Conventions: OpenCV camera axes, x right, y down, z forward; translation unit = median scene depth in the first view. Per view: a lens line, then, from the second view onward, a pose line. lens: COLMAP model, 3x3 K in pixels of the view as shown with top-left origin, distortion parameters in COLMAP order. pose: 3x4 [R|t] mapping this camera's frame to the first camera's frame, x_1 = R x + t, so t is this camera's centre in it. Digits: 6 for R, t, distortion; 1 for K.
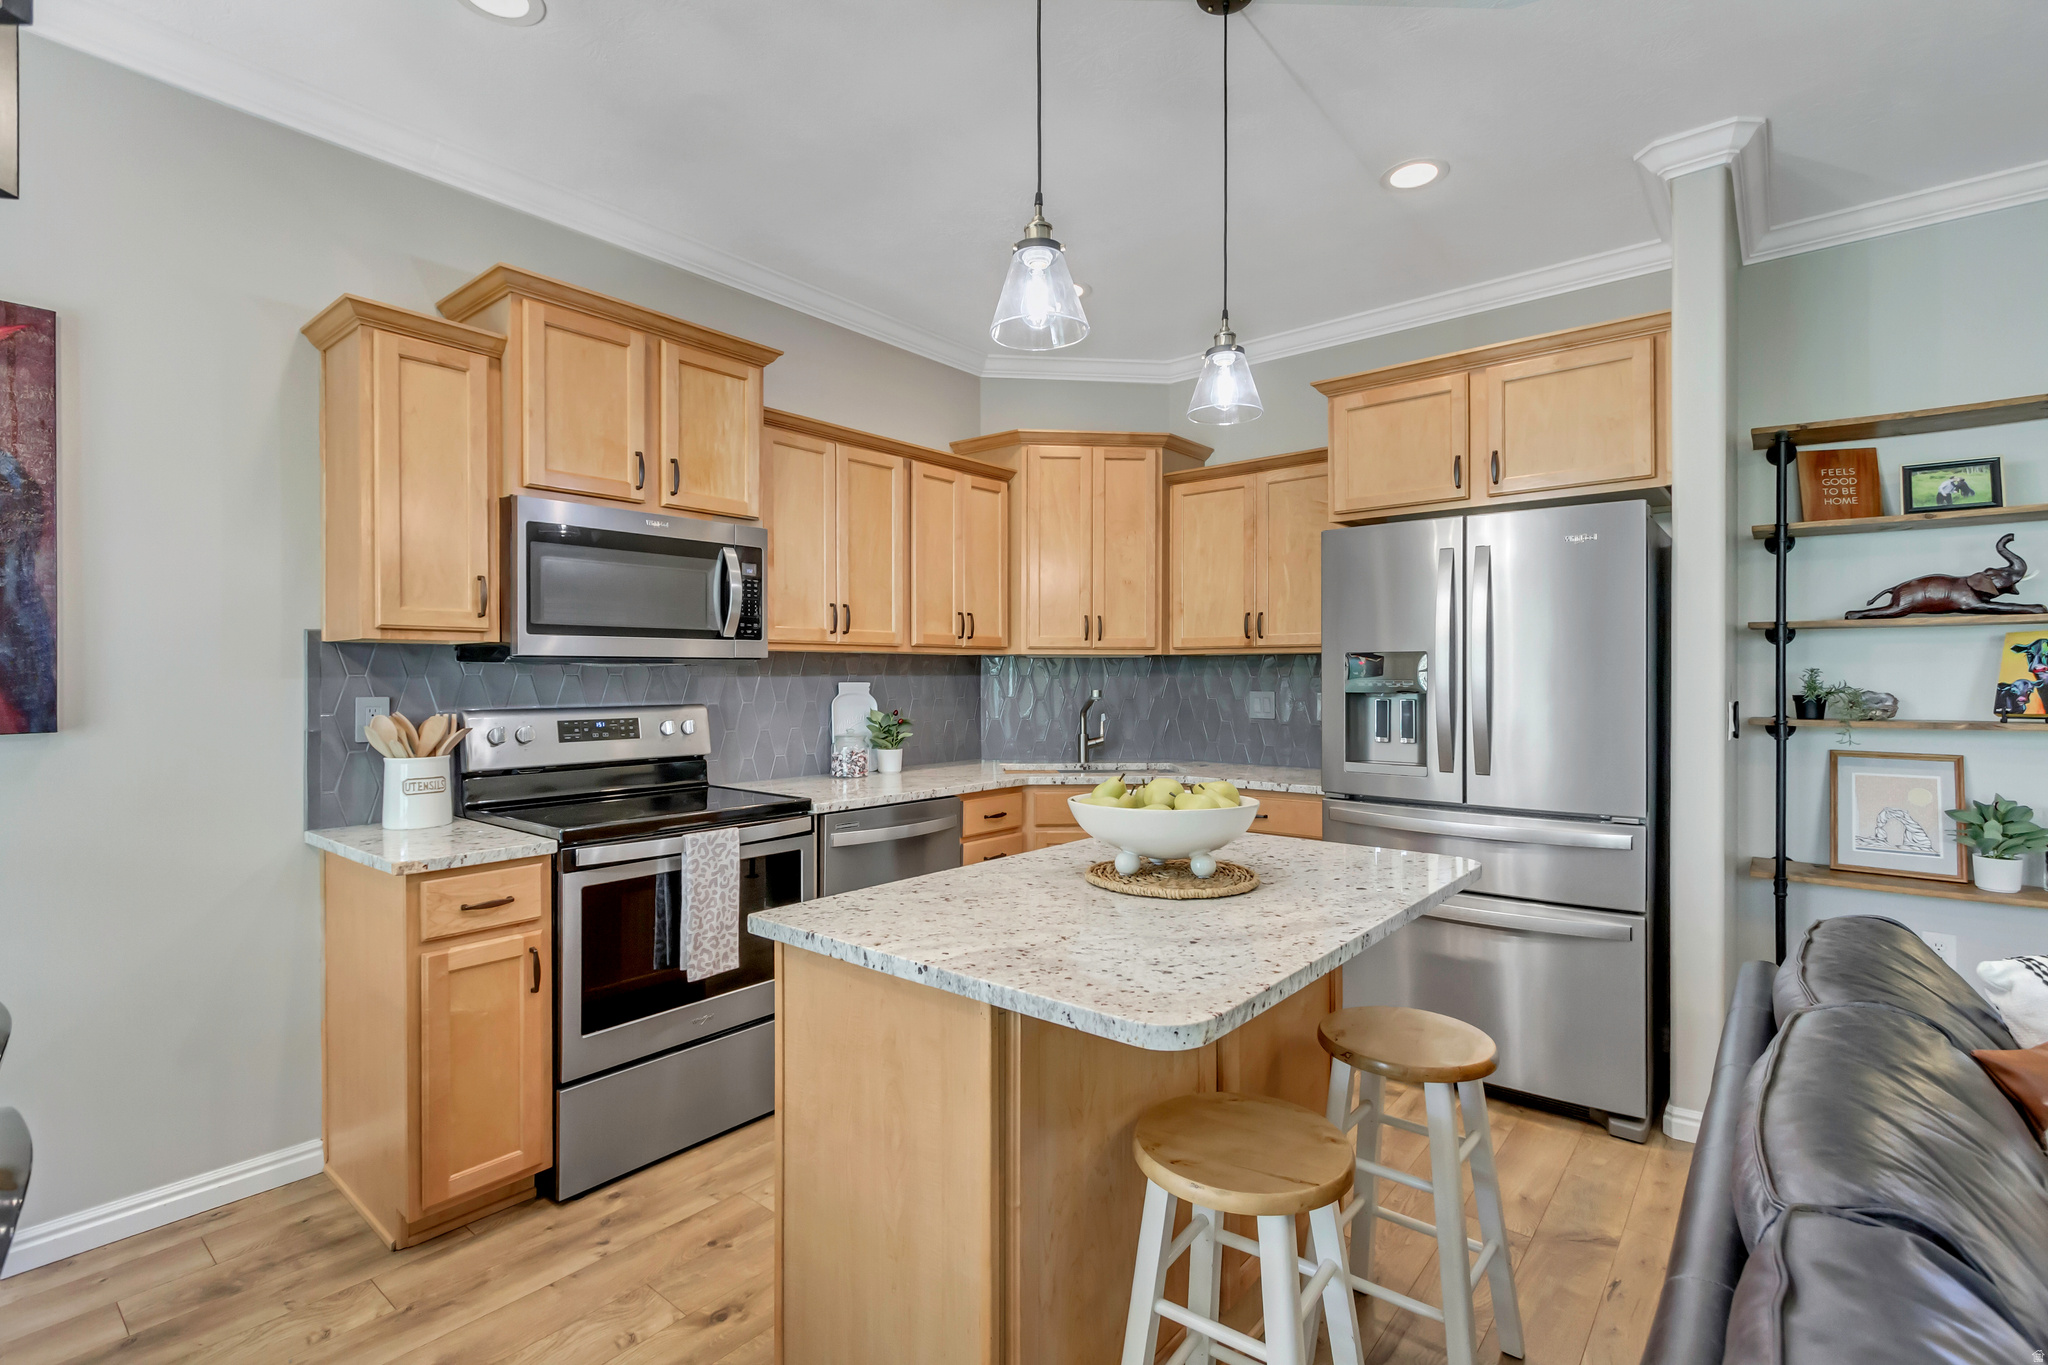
lens RADIAL K [[943.2, 0, 1023.4], [0, 943.2, 678.9], [0, 0, 1]] dist [0.010593, -0.003819]
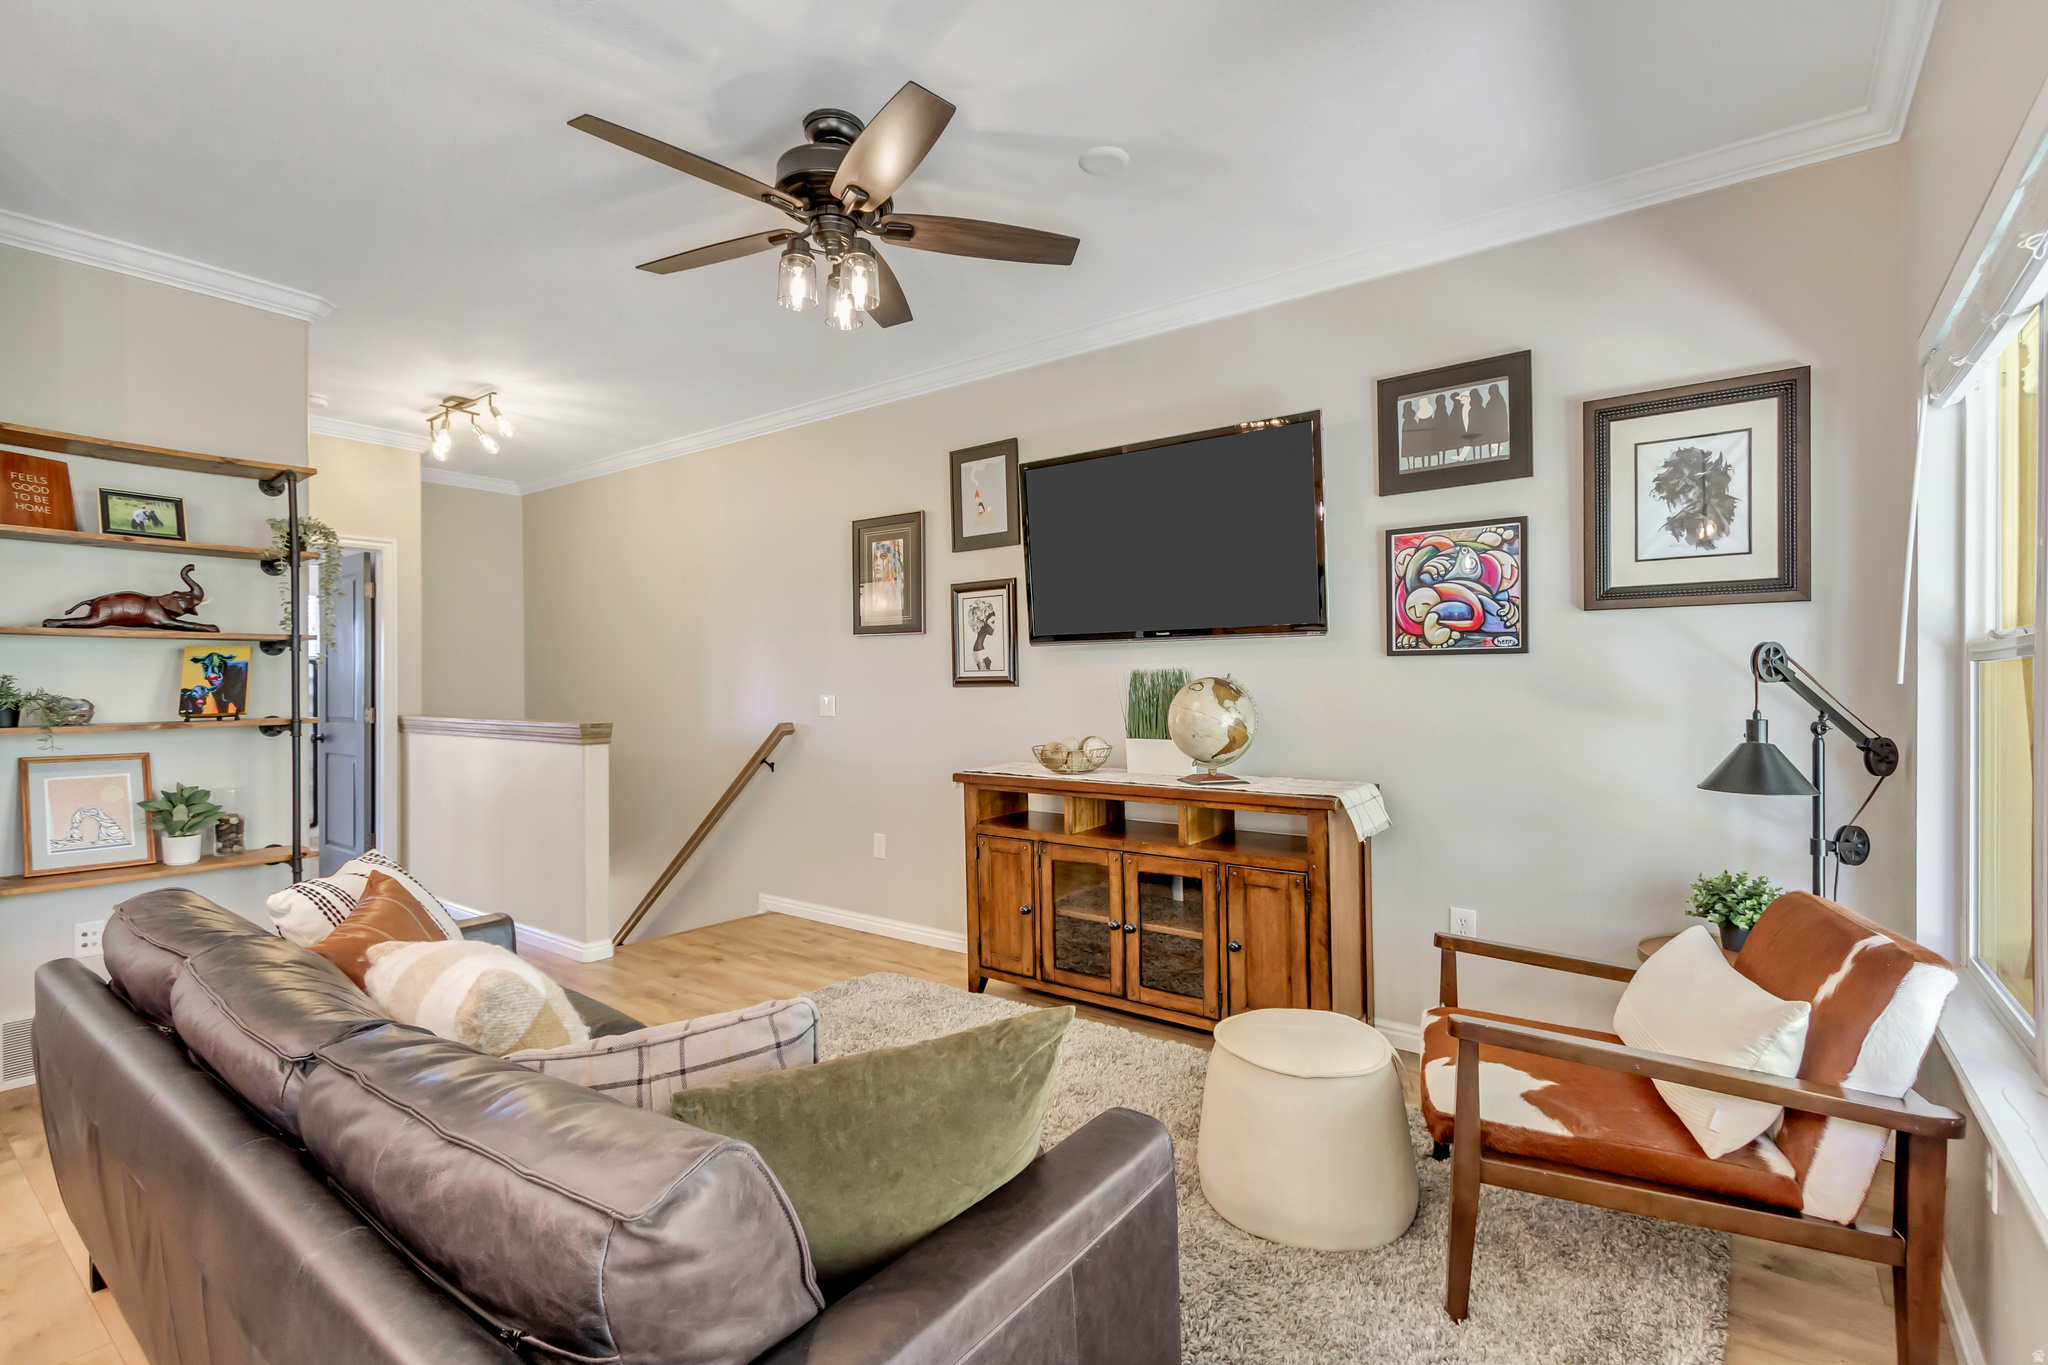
lens RADIAL K [[944.7, 0, 1024.0], [0, 944.7, 682.5], [0, 0, 1]] dist [0.009891, -0.002705]
pose [[-0.039948, -0.000591, 0.999202, -0.201537], [0.003141, 0.999995, 0.000717, -0.001008], [-0.999197, 0.003167, -0.039946, -0.003371]]
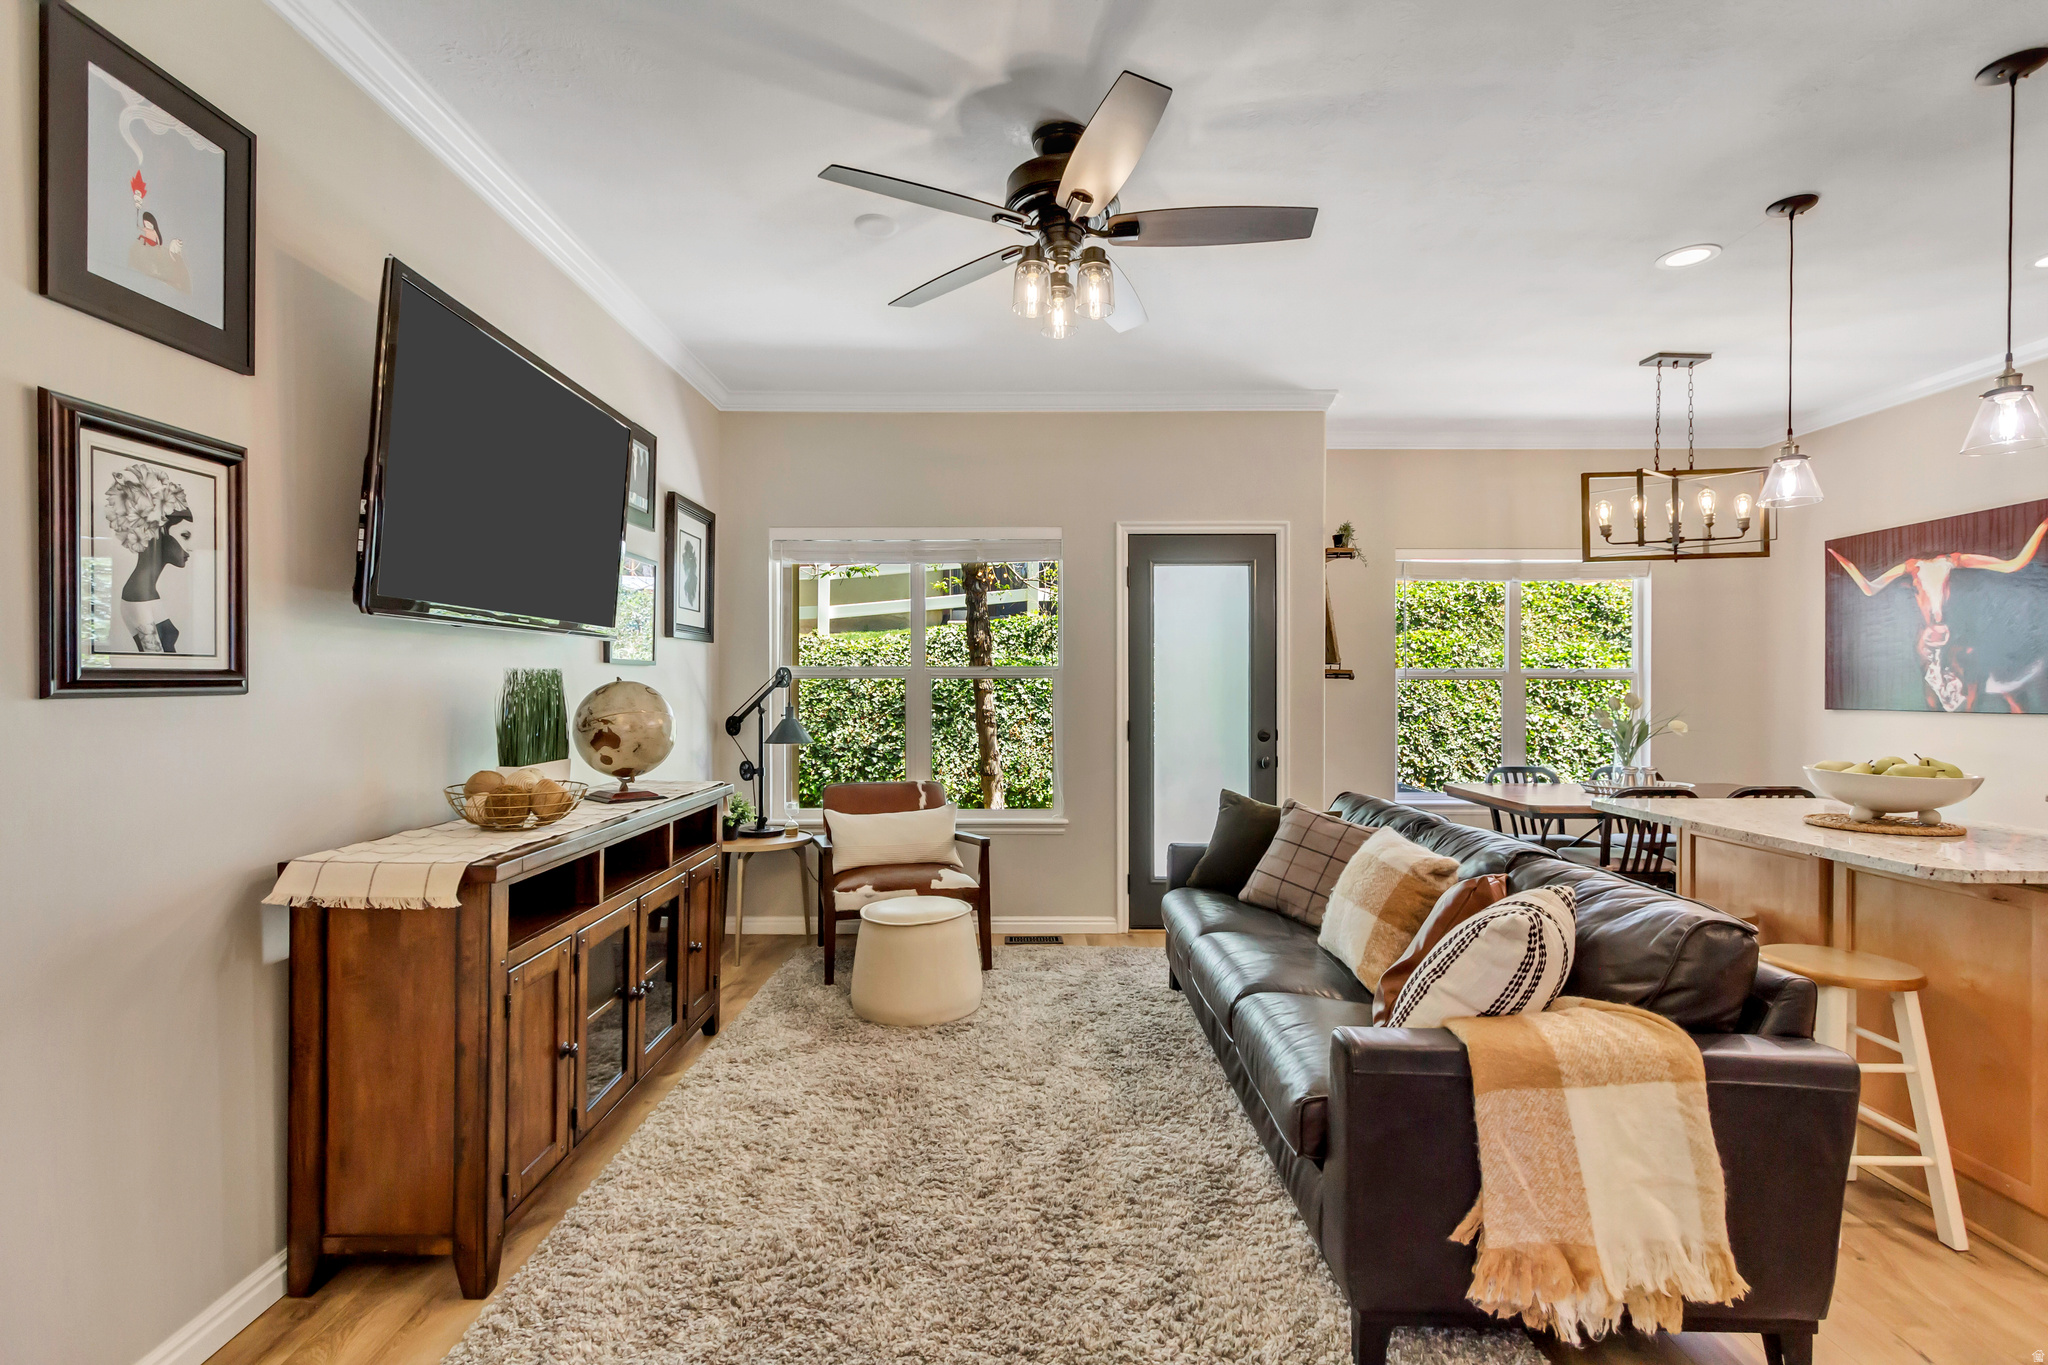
lens RADIAL K [[932.0, 0, 1026.0], [0, 932.0, 701.6], [0, 0, 1]] dist [0.014261, -0.006182]
pose [[-0.770446, 0.010060, -0.637426, 1.363207], [0.000206, 0.999879, 0.015532, 0.001087], [0.637505, 0.011835, -0.770355, 0.840567]]
